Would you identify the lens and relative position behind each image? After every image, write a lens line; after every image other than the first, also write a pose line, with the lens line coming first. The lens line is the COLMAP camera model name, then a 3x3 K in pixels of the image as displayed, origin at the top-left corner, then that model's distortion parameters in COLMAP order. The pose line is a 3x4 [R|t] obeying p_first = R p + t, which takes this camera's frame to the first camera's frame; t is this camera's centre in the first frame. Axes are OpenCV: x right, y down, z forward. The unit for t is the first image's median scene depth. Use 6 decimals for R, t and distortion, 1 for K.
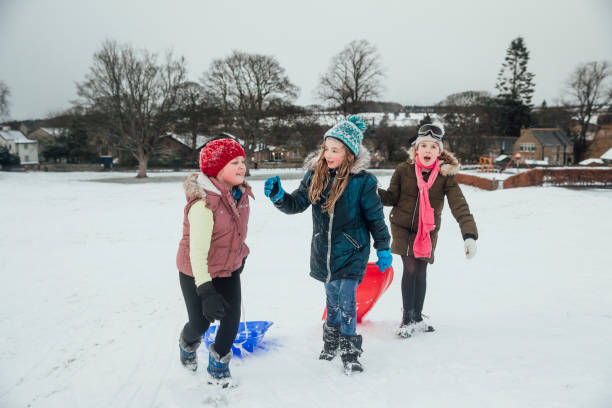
lens RADIAL K [[627.1, 0, 306.0], [0, 627.1, 204.0], [0, 0, 1]] dist [0.013081, 0.014029]
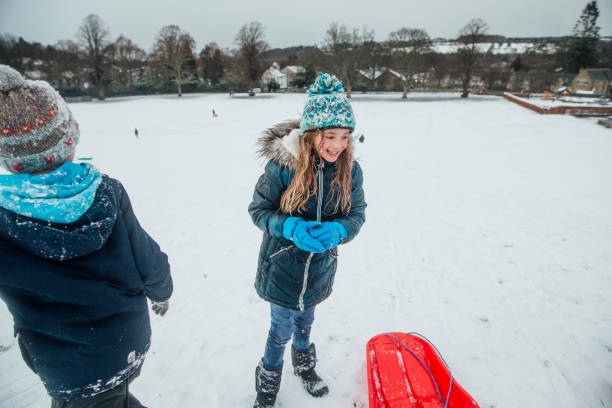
lens RADIAL K [[416.7, 0, 306.0], [0, 416.7, 204.0], [0, 0, 1]] dist [-0.105053, 0.082645]
pose [[0.961028, 0.079205, -0.264862, -0.018504], [-0.016543, 0.972839, 0.230893, -0.010307], [0.275956, -0.217513, 0.936235, -0.165468]]
